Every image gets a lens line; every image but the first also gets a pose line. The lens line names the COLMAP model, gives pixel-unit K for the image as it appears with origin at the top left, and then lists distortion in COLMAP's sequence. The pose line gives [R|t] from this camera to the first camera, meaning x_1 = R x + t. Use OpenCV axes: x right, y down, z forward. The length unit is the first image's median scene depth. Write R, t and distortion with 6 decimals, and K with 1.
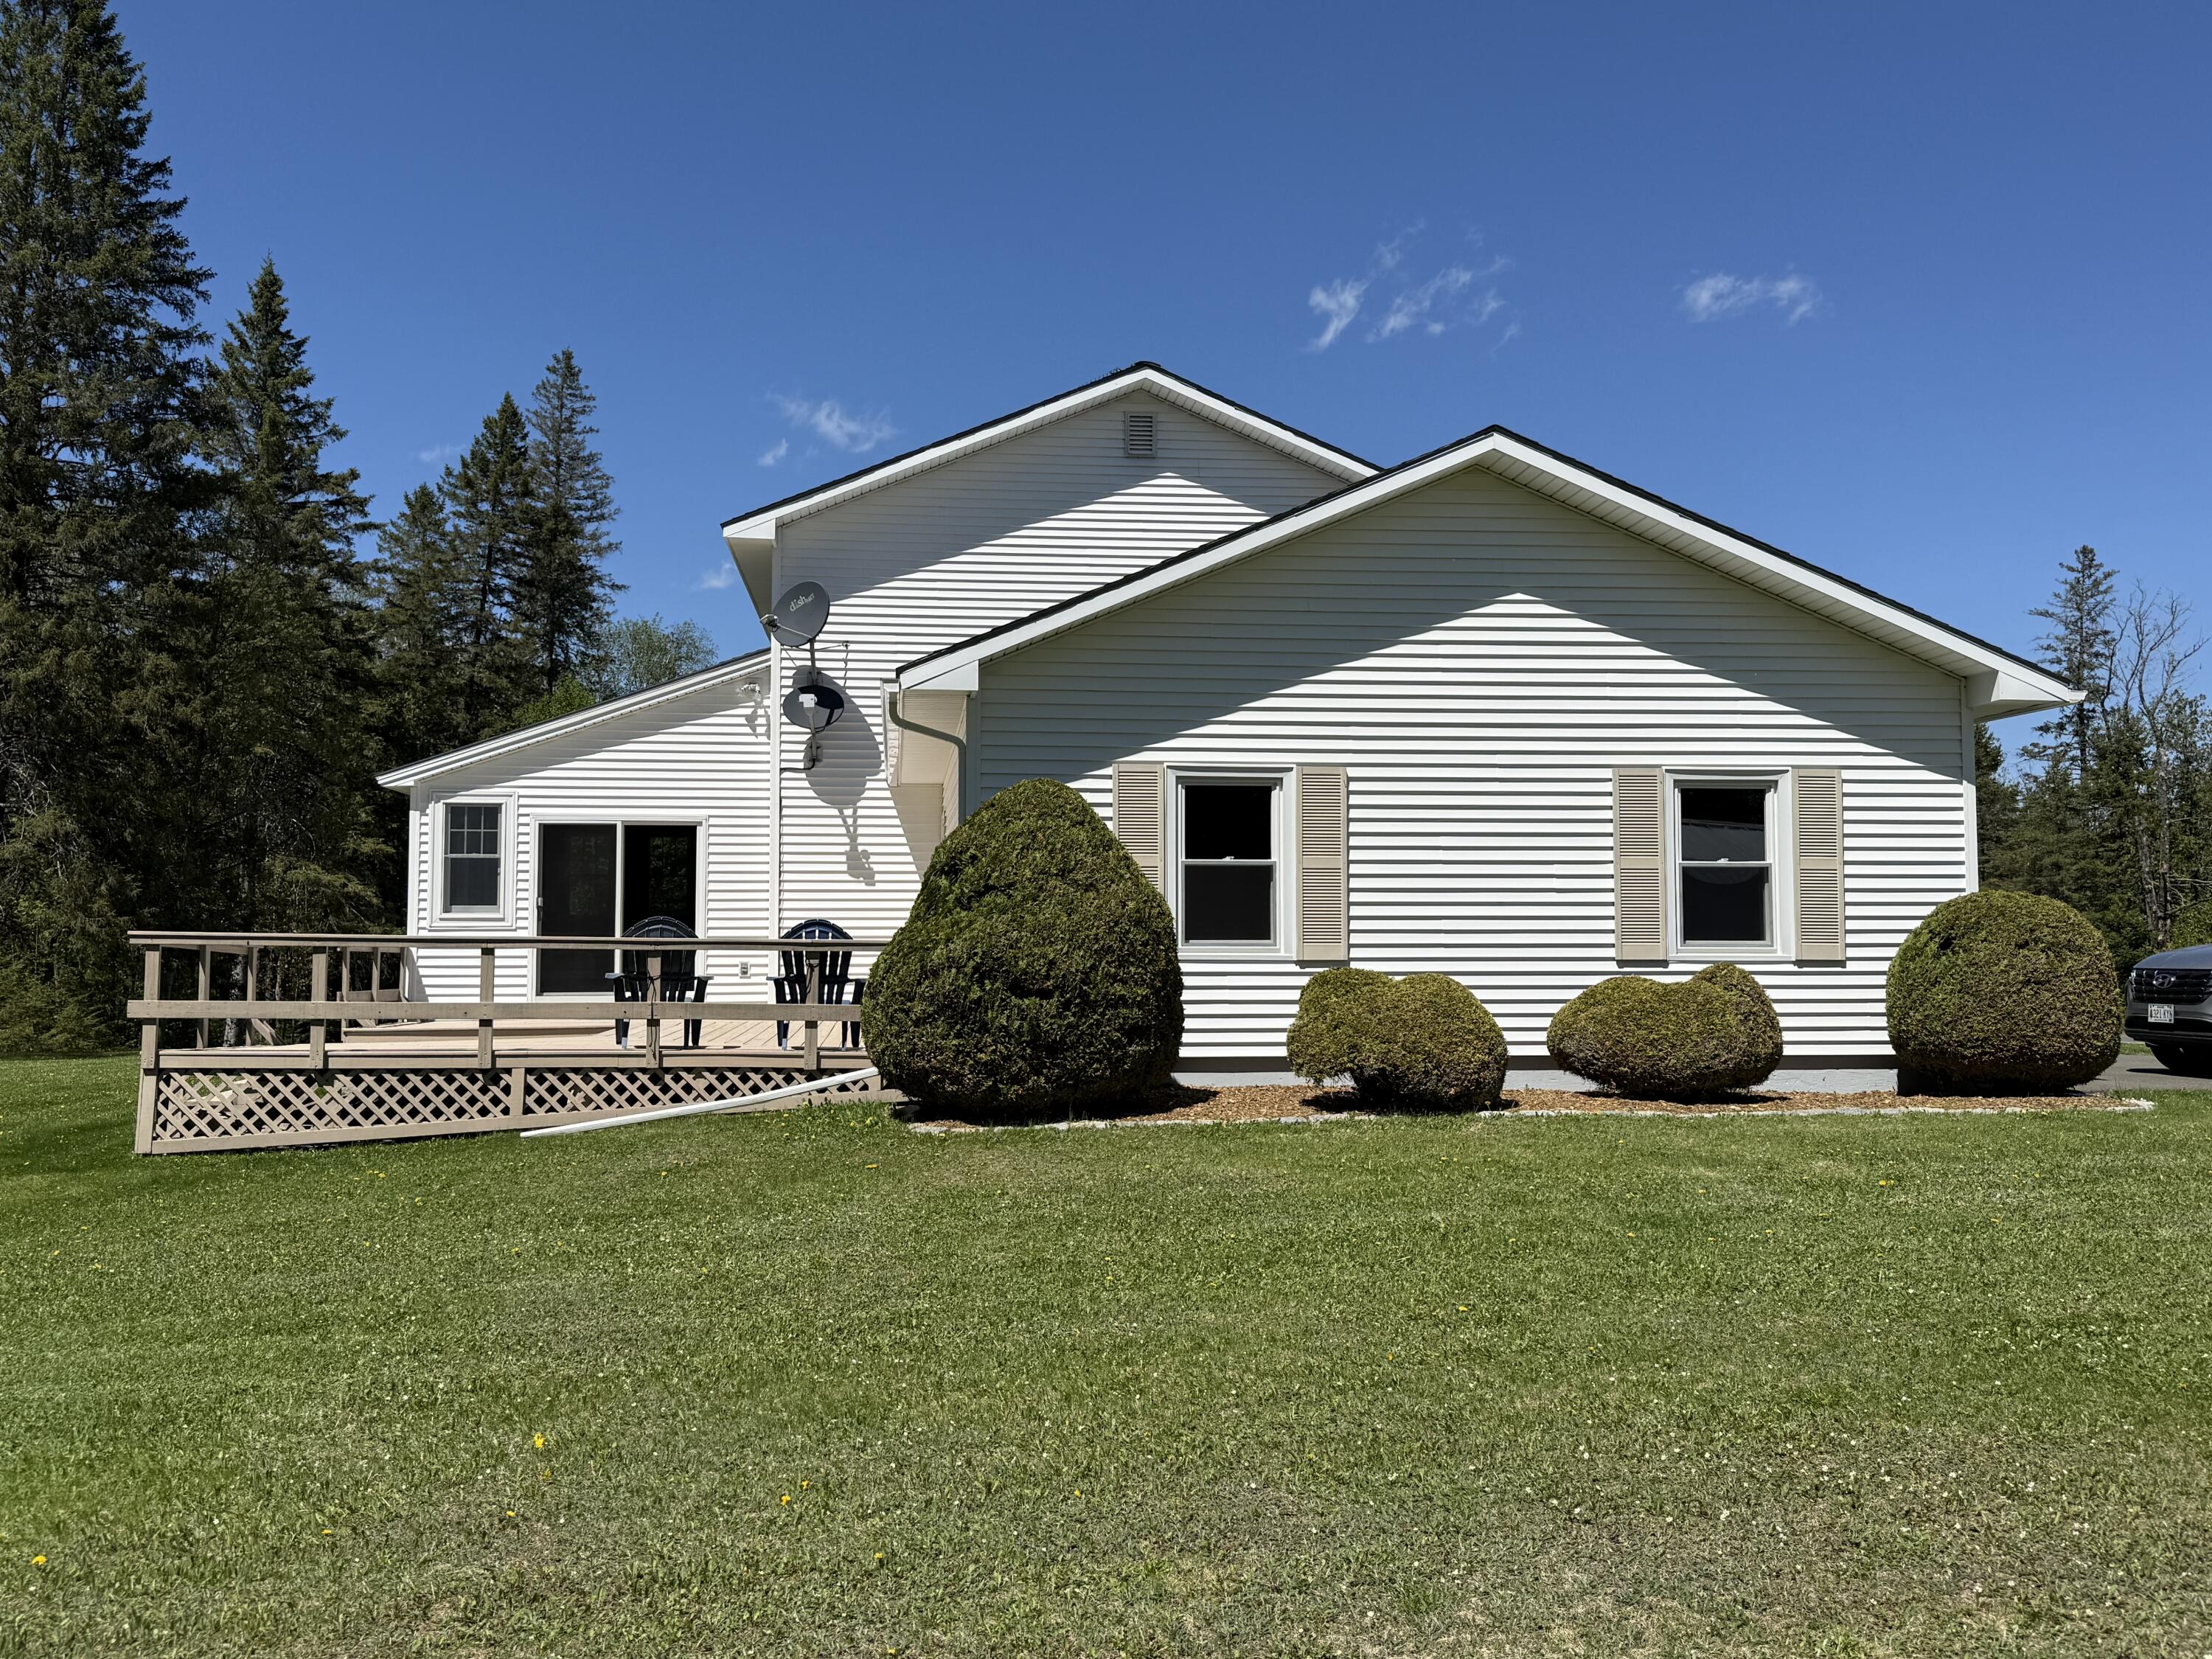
lens RADIAL K [[1869.2, 0, 1106.0], [0, 1869.2, 829.5], [0, 0, 1]] dist [0.141677, -0.227712]
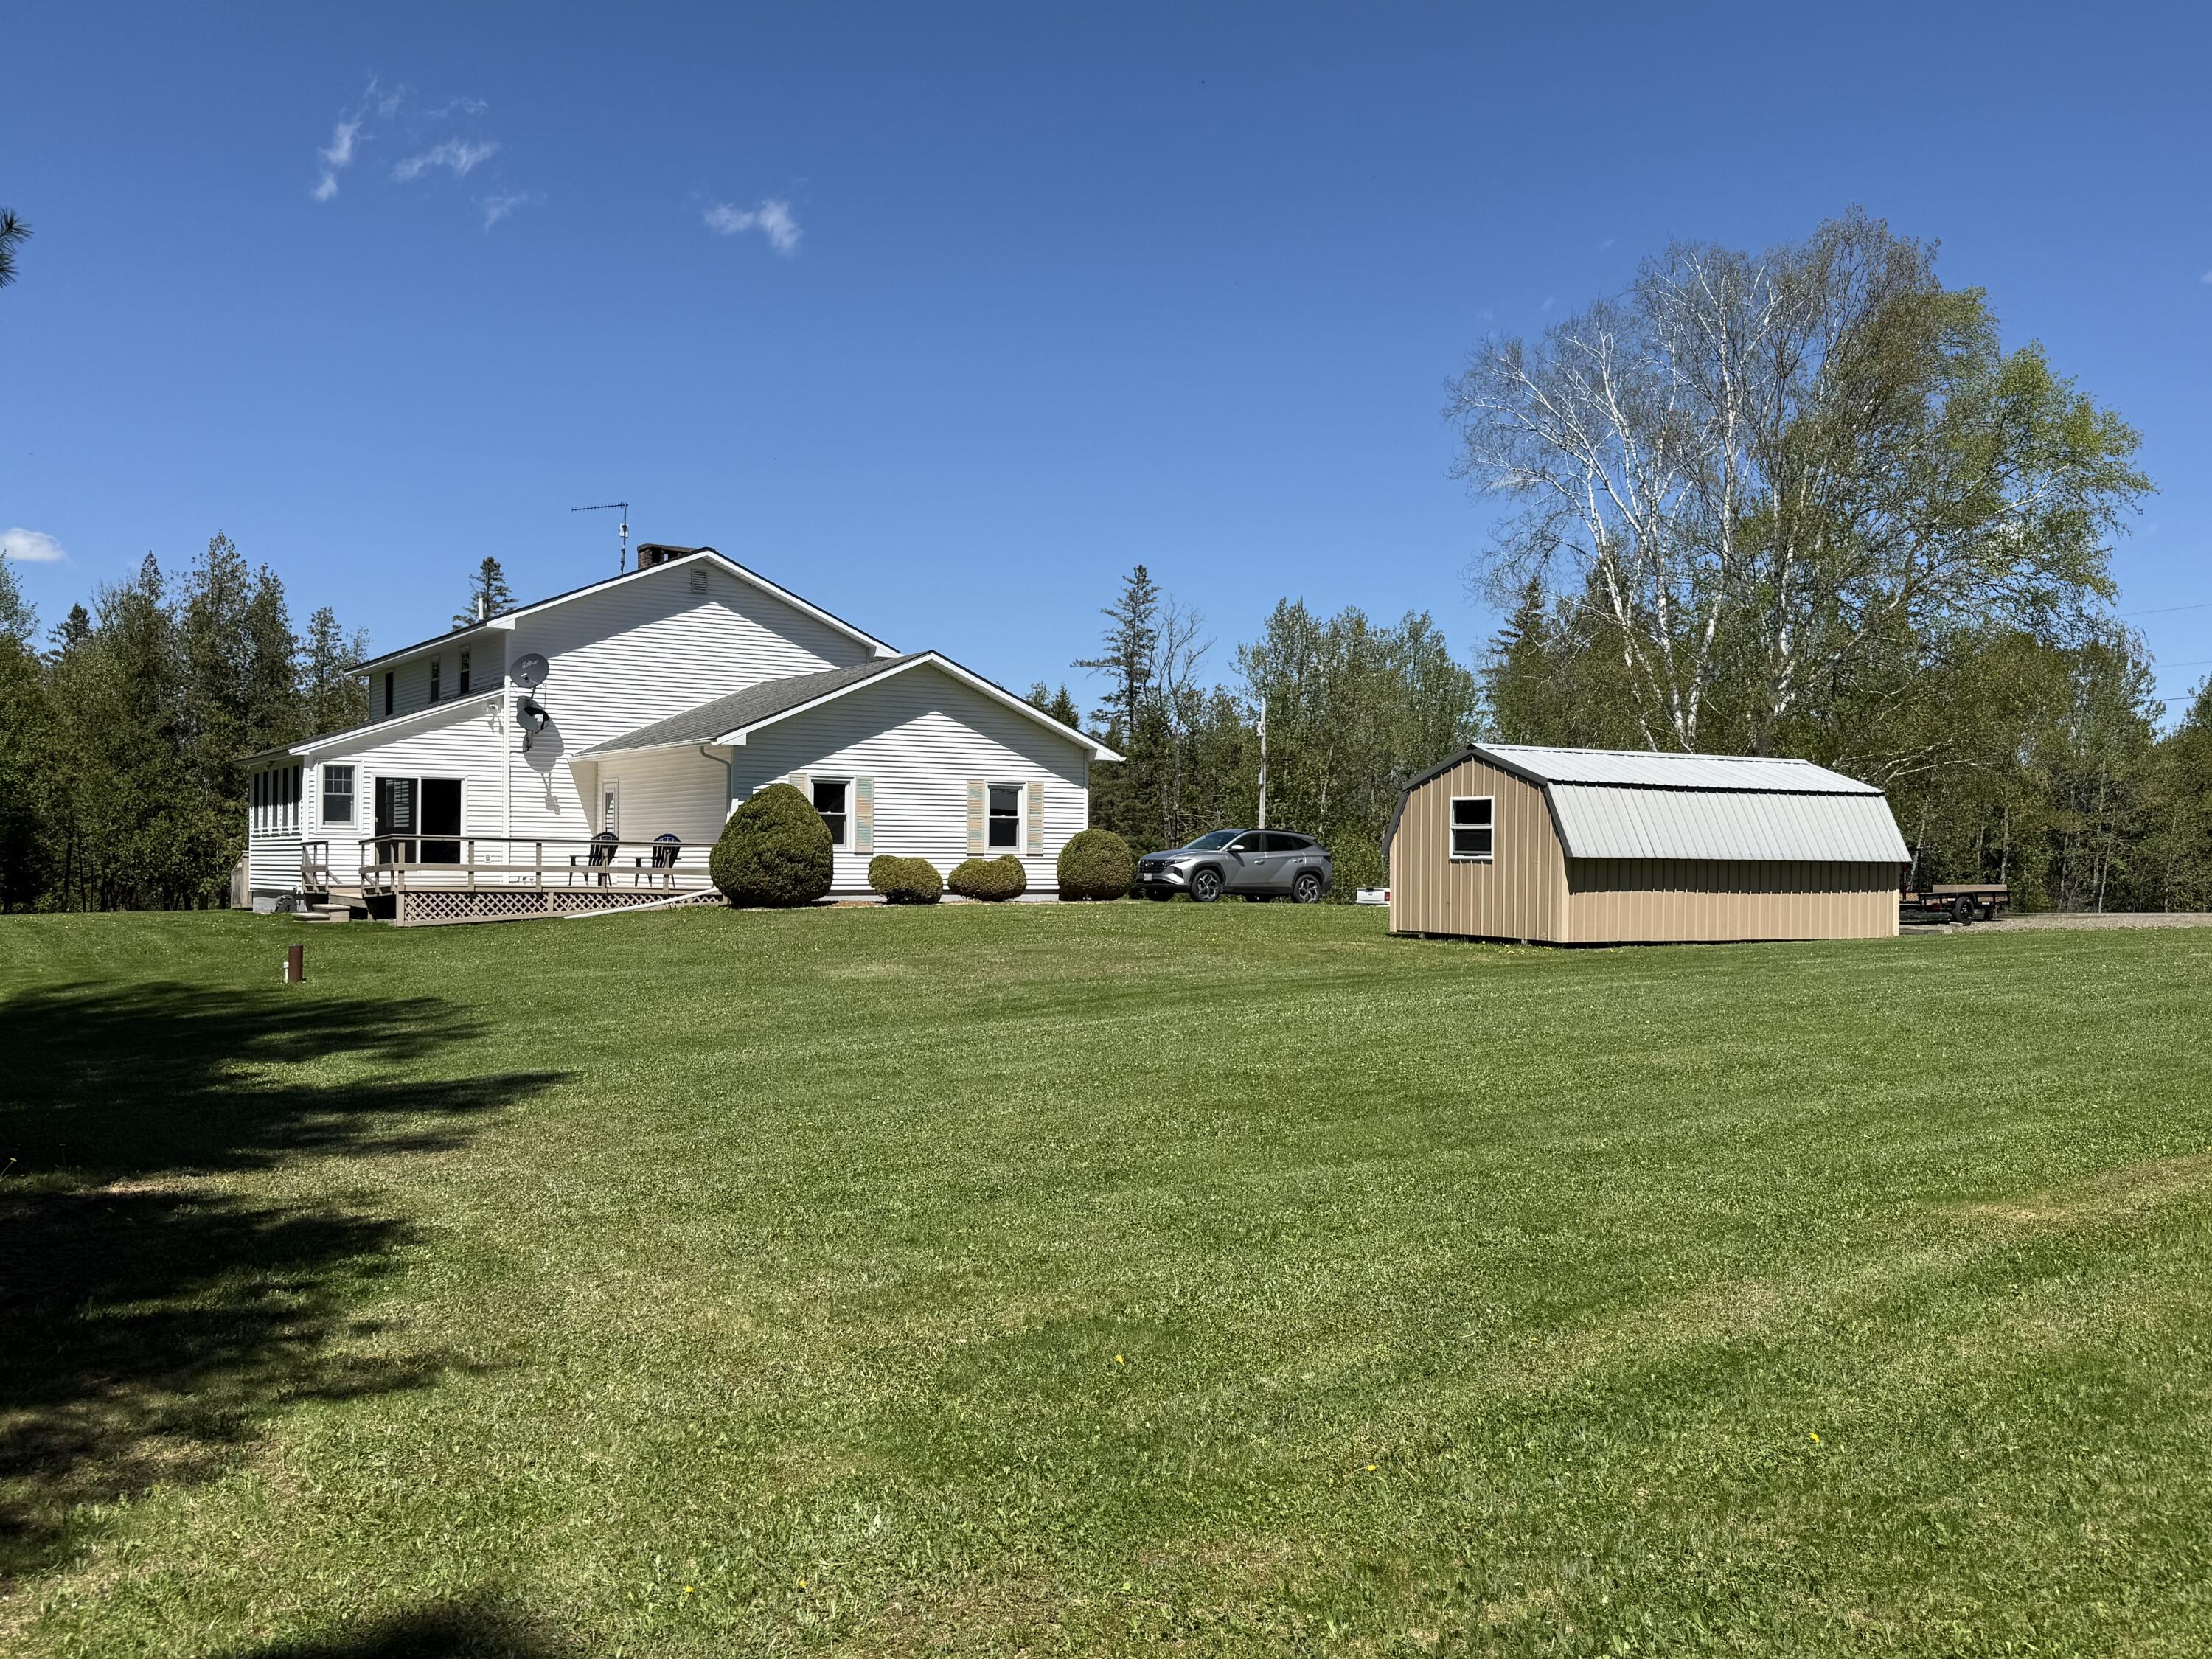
lens RADIAL K [[1971.0, 0, 1106.0], [0, 1971.0, 829.5], [0, 0, 1]] dist [0.167862, -0.338622]
pose [[0.895687, 0.015767, 0.444405, -0.527992], [-0.035647, 0.998701, 0.036413, -0.048185], [-0.443253, -0.048456, 0.895086, -1.048789]]
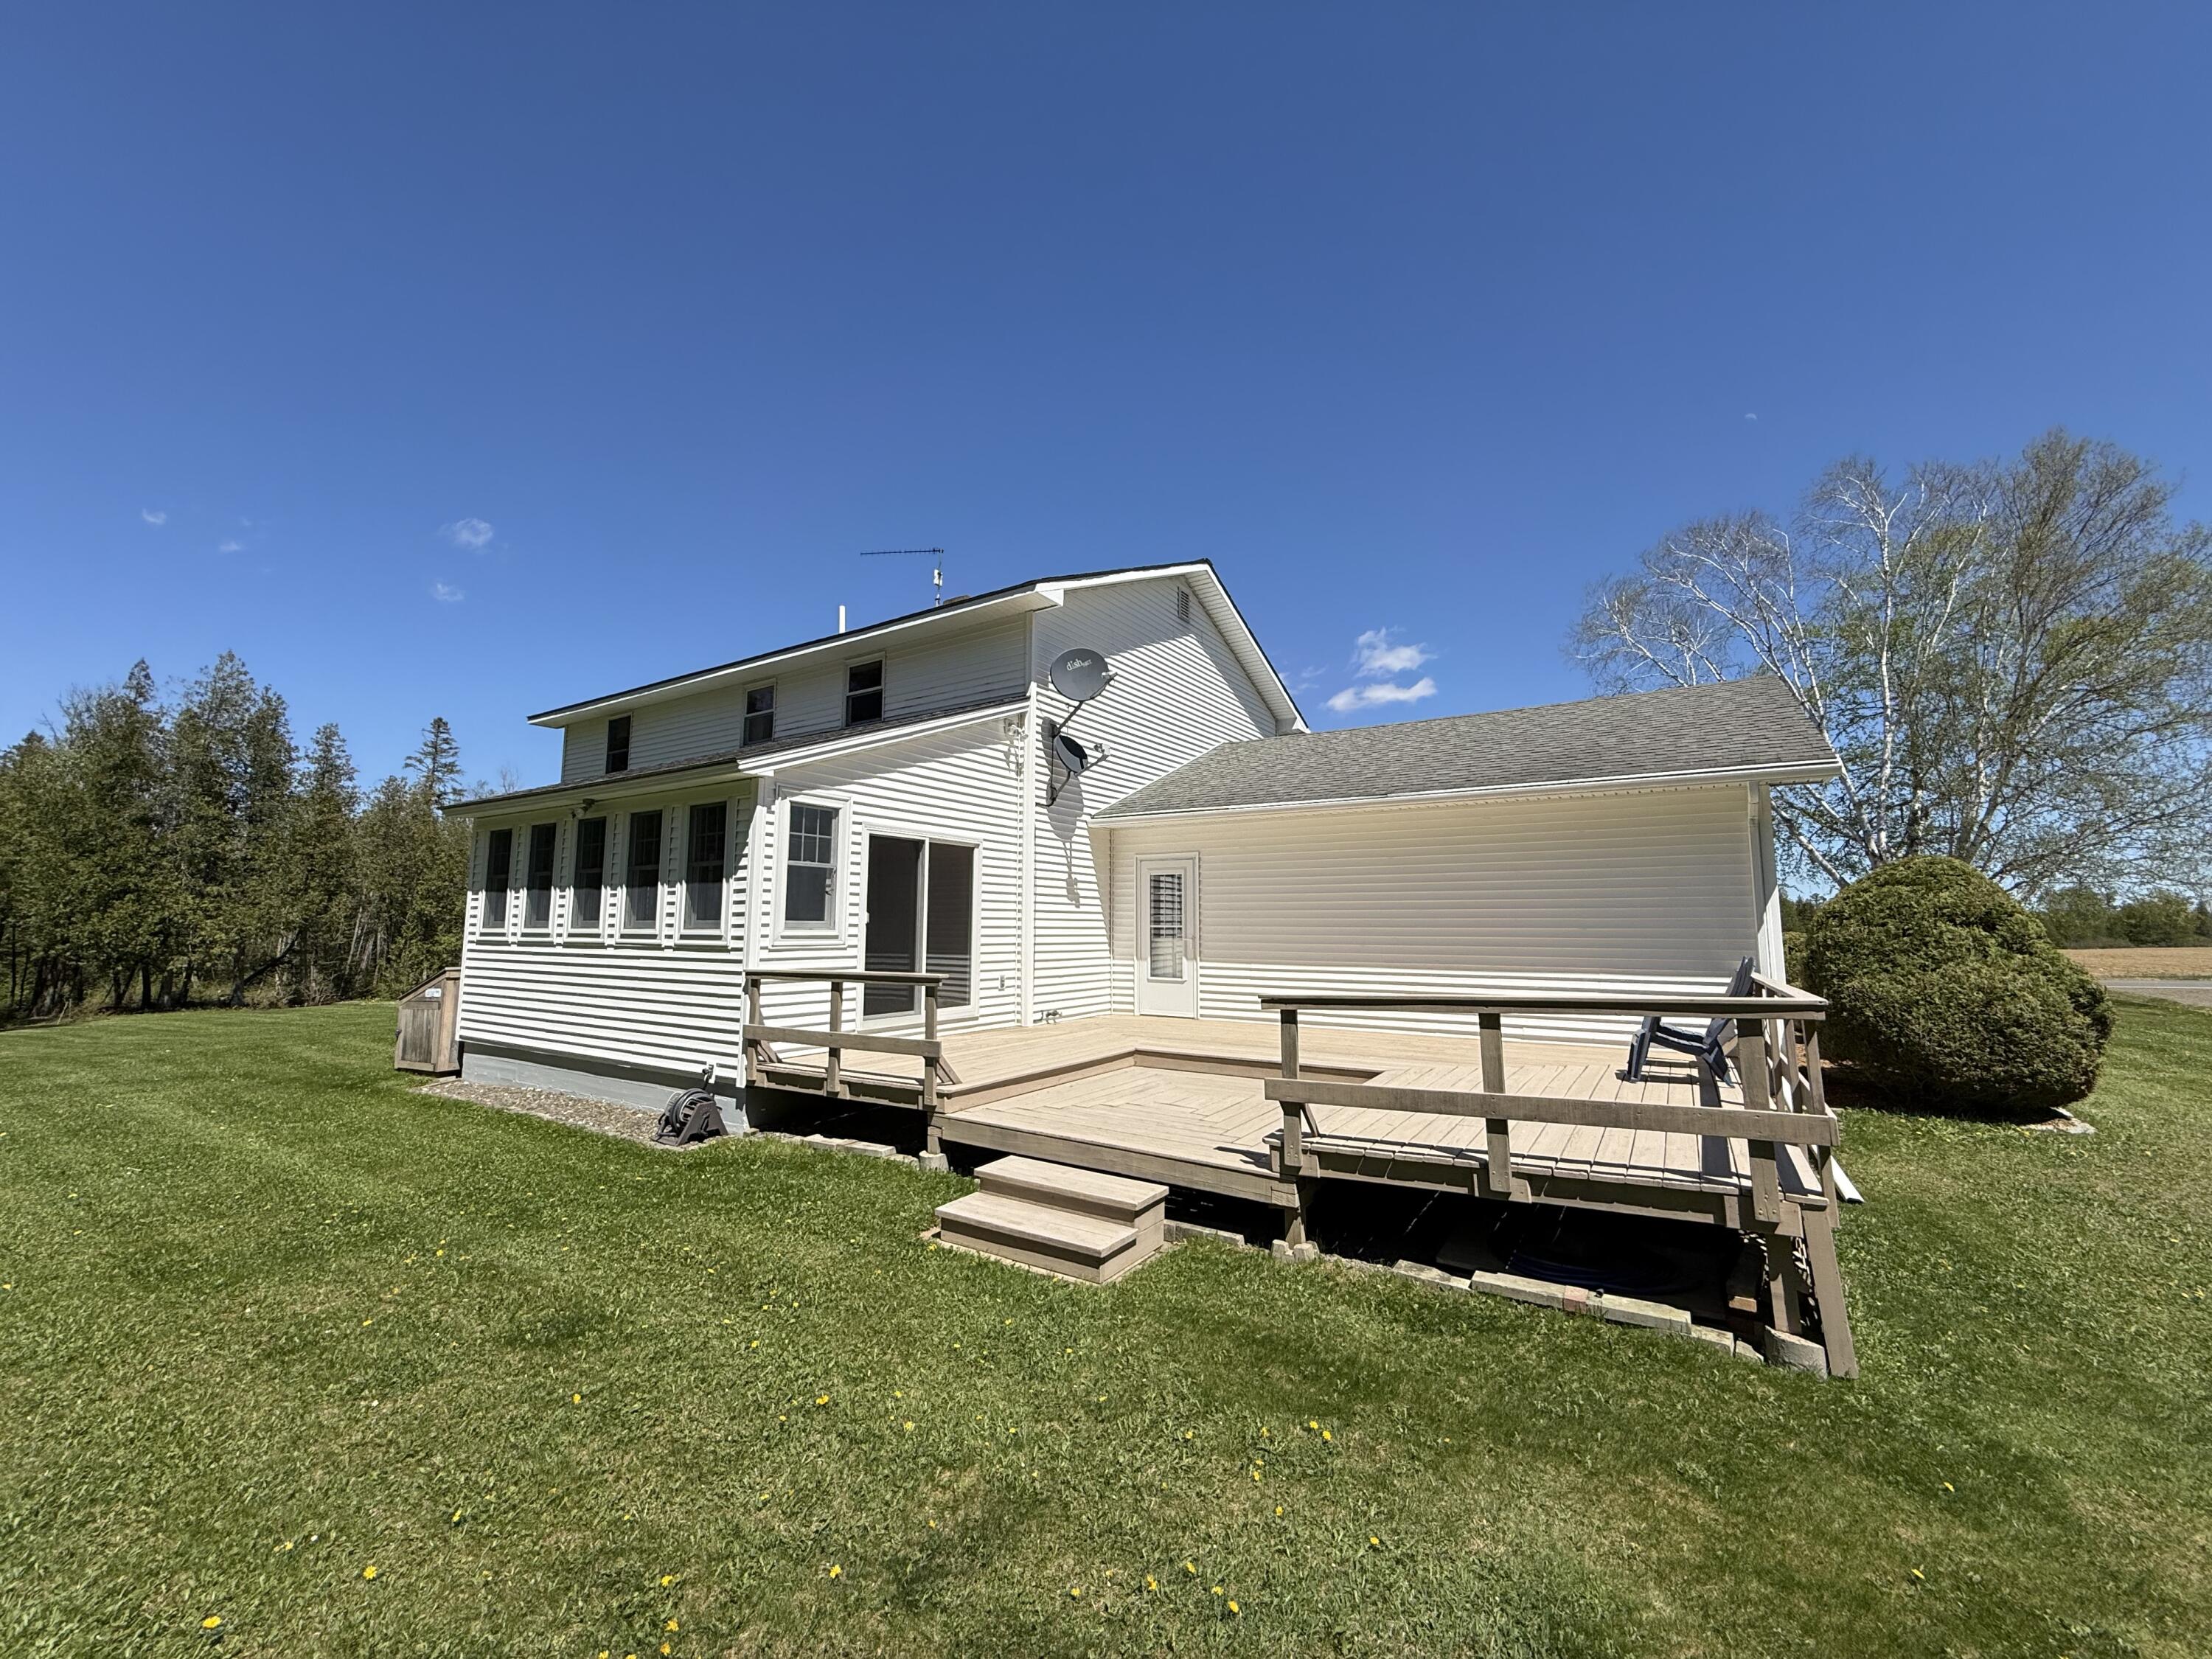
lens RADIAL K [[884.1, 0, 1095.8], [0, 884.1, 823.2], [0, 0, 1]] dist [0.000850, 0.000280]
pose [[0.641912, 0.095253, 0.760839, -0.562091], [-0.053043, 0.995393, -0.079866, 0.020769], [-0.764941, 0.010910, 0.644007, 0.633285]]
